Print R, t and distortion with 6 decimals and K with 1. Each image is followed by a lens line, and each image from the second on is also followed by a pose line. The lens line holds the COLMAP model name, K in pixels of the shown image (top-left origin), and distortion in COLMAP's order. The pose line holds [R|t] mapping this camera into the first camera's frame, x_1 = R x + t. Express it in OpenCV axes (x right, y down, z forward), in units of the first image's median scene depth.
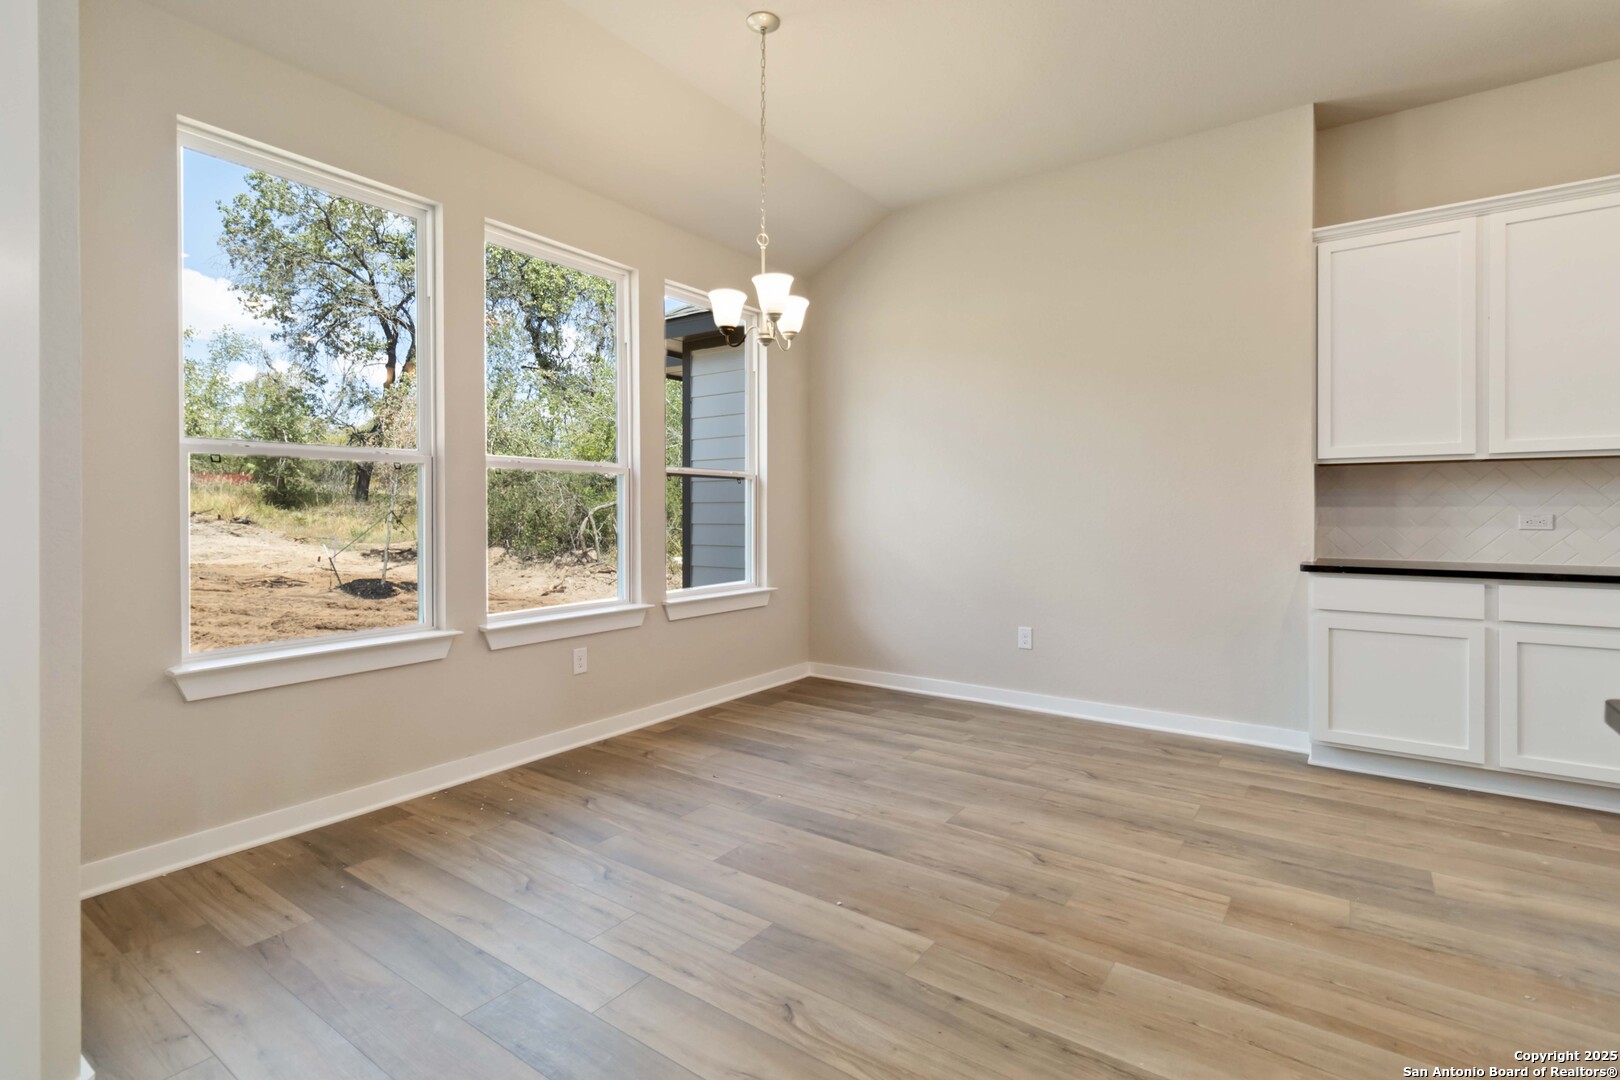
lens RADIAL K [[765.3, 0, 812.0], [0, 765.3, 511.6], [0, 0, 1]] dist [0.001207, 0.000691]
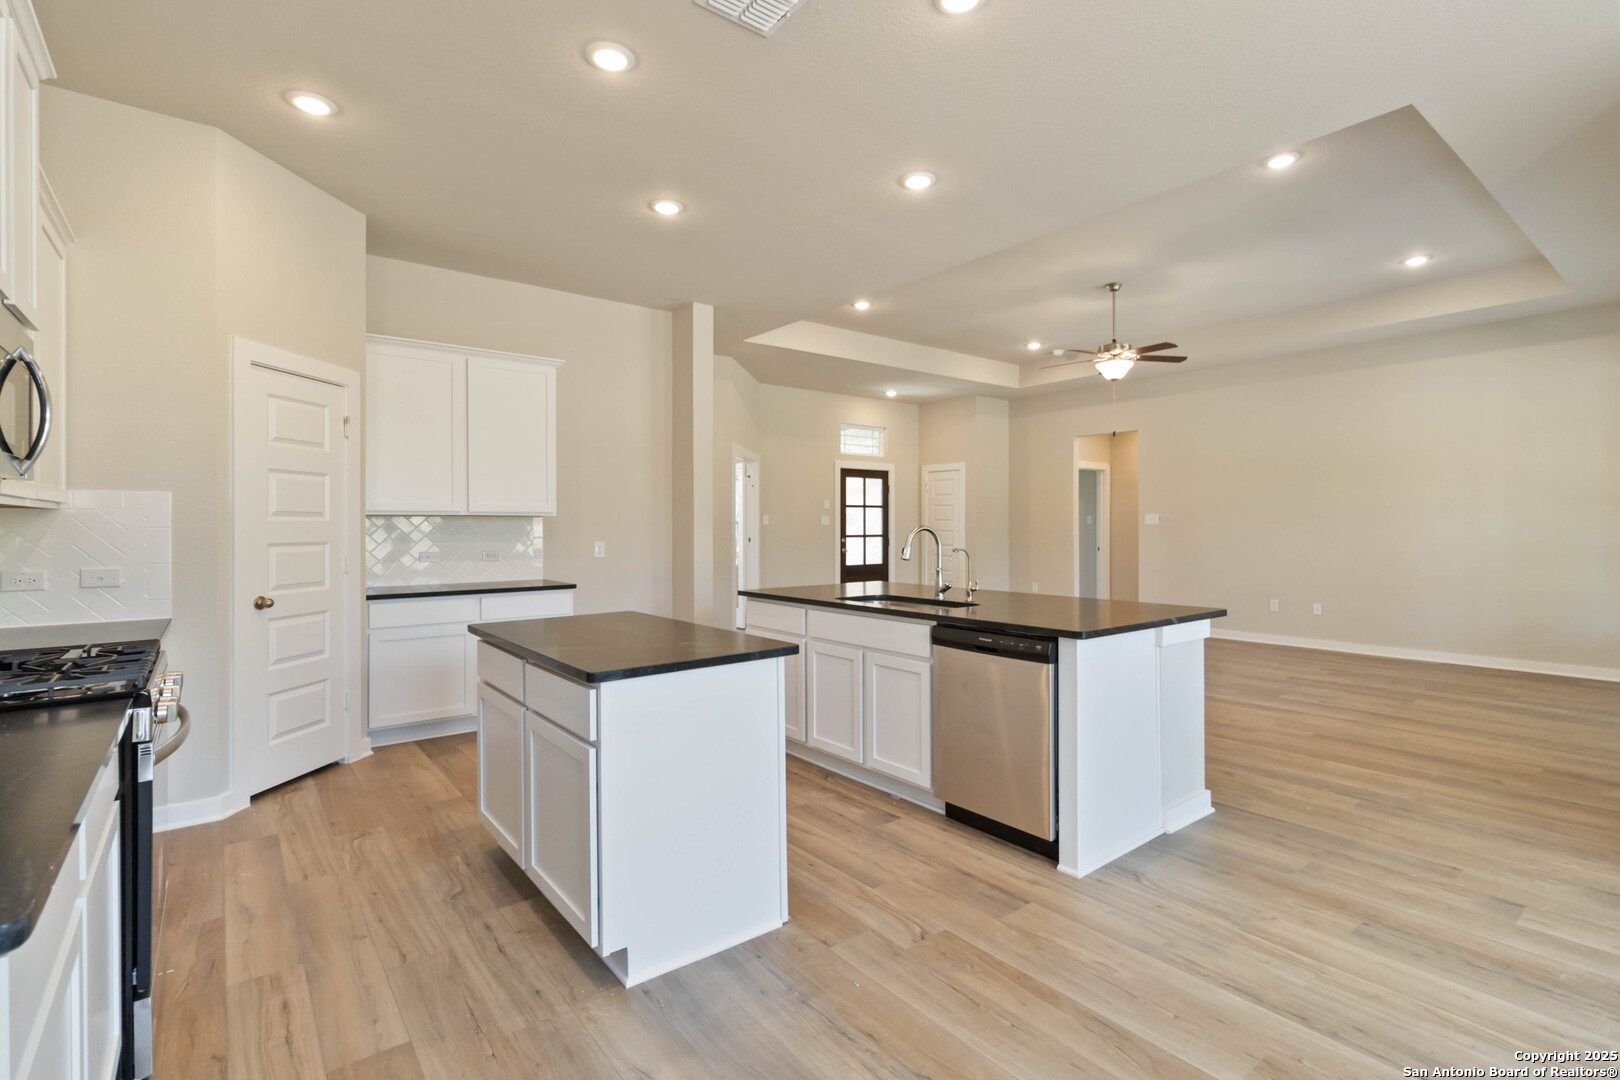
lens RADIAL K [[765.3, 0, 811.1], [0, 765.3, 533.3], [0, 0, 1]] dist [0.001207, 0.000691]
pose [[-0.959170, 0.002229, 0.282820, 0.393594], [0.006501, 0.999878, 0.014169, -0.049412], [-0.282754, 0.015429, -0.959068, 1.271719]]
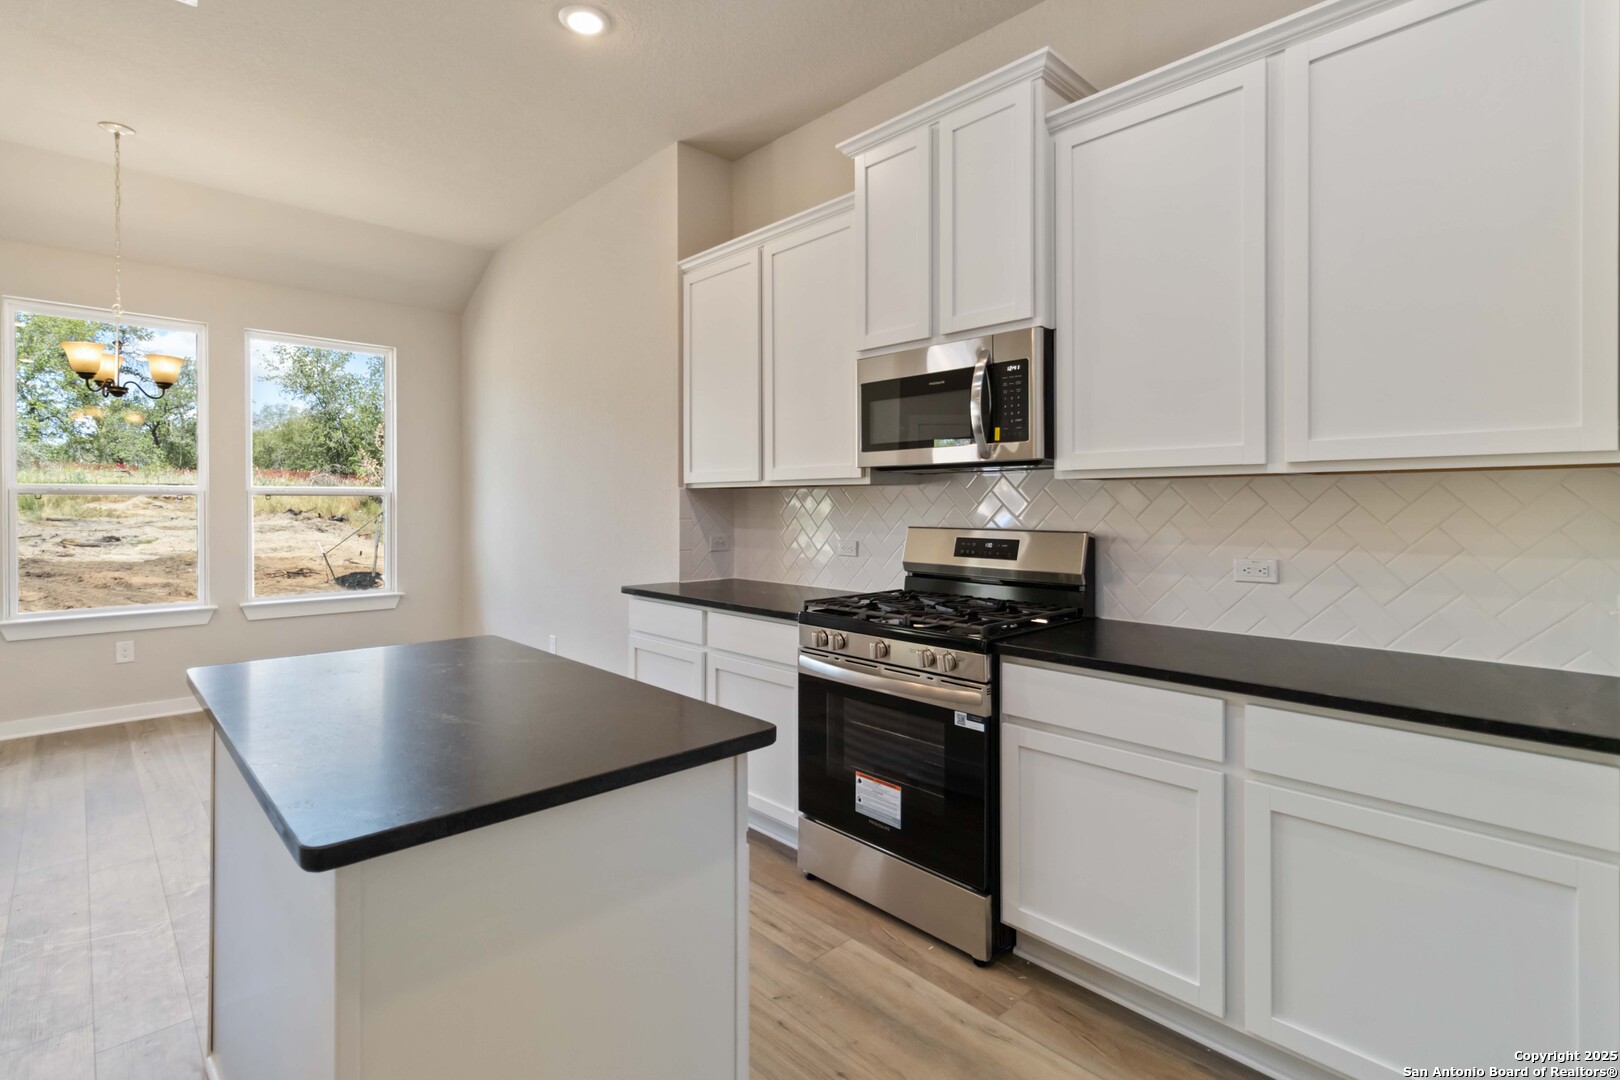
lens RADIAL K [[765.3, 0, 815.3], [0, 765.3, 506.5], [0, 0, 1]] dist [0.001207, 0.000691]
pose [[0.982288, 0.001712, -0.187368, 1.205092], [-0.001803, 0.999998, -0.000317, -0.044545], [0.187367, 0.000649, 0.982290, 0.020568]]
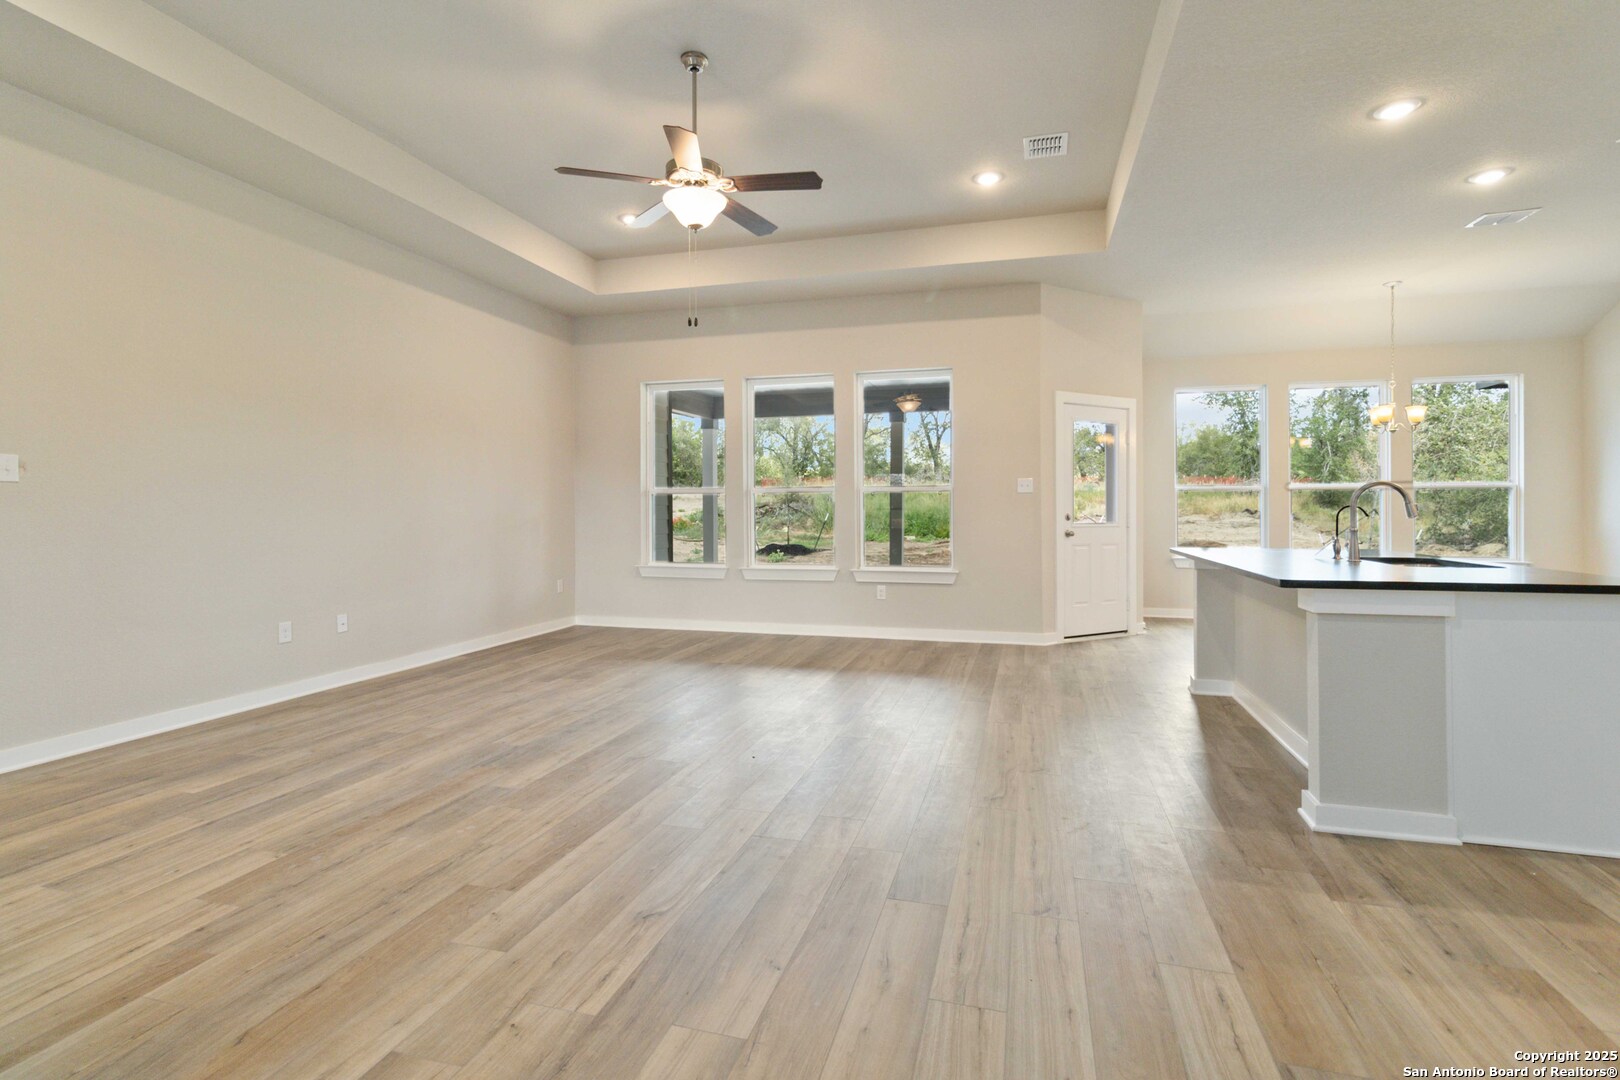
lens RADIAL K [[765.3, 0, 822.7], [0, 765.3, 532.8], [0, 0, 1]] dist [0.001207, 0.000691]
pose [[0.341698, 0.030365, -0.939319, 1.379654], [-0.002839, 0.999507, 0.031278, 0.002403], [0.939806, -0.008021, 0.341615, -1.220579]]
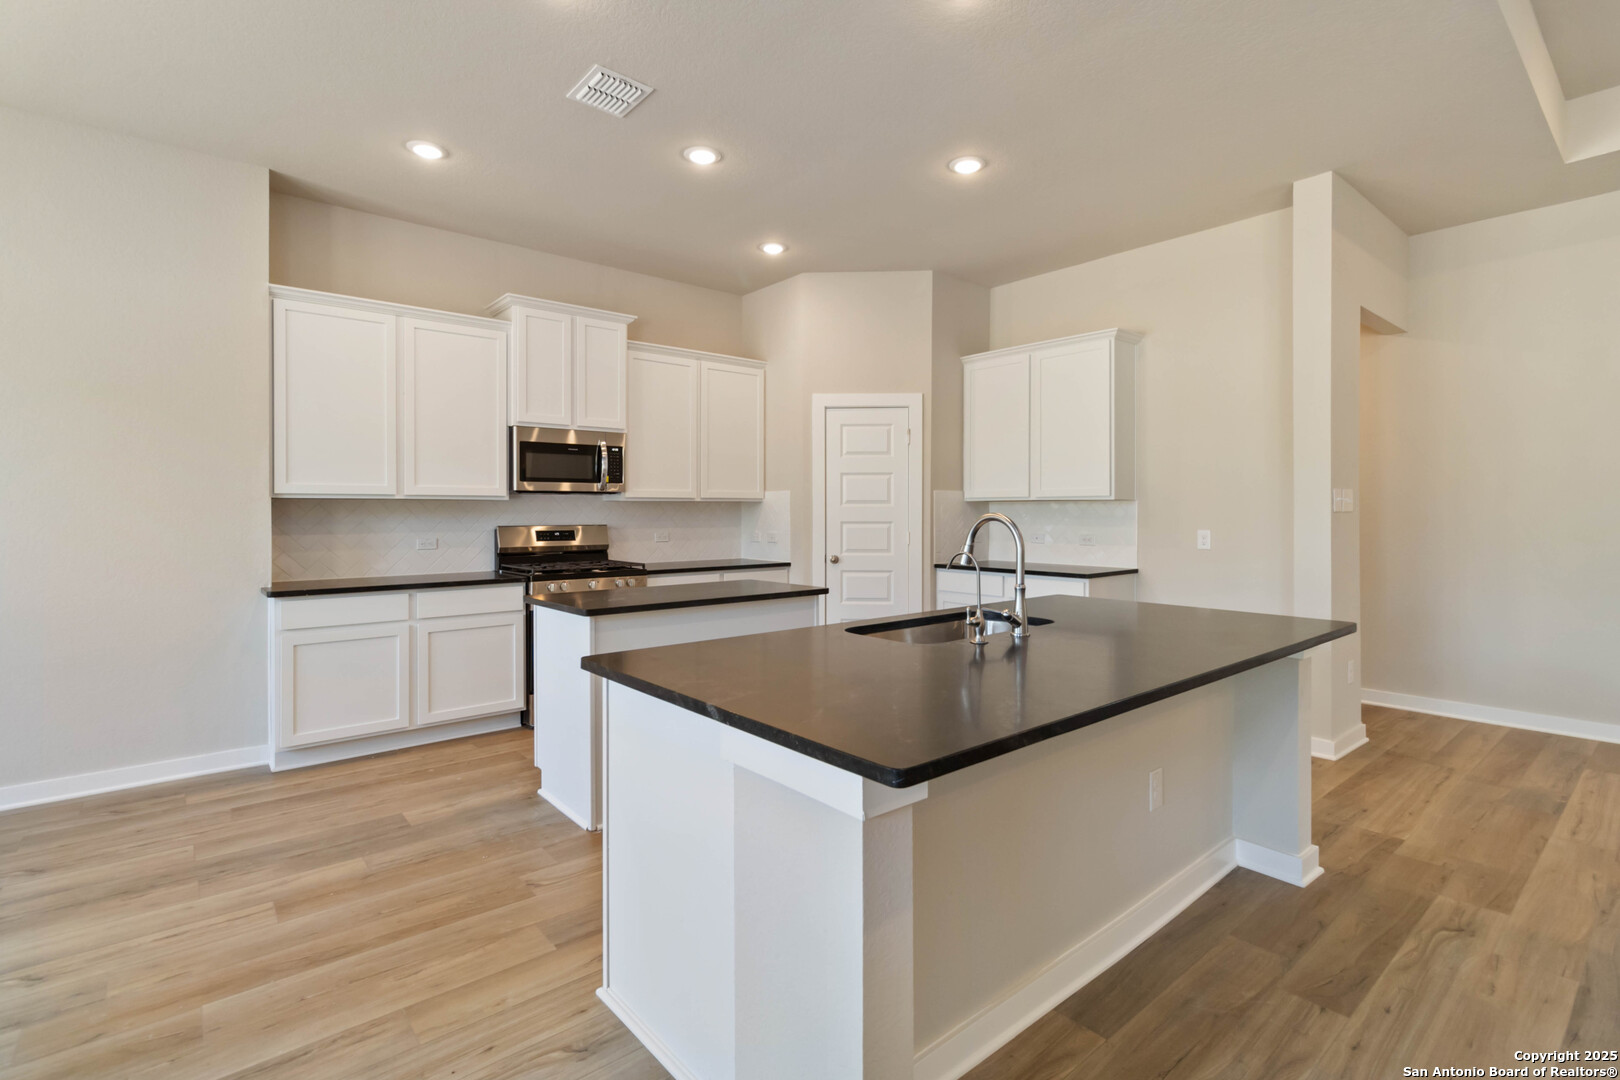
lens RADIAL K [[765.3, 0, 823.2], [0, 765.3, 513.2], [0, 0, 1]] dist [0.001207, 0.000691]
pose [[0.243503, -0.002035, 0.969898, -0.252077], [0.005160, 0.999986, 0.000803, -0.043566], [-0.969886, 0.004809, 0.243510, -0.038618]]
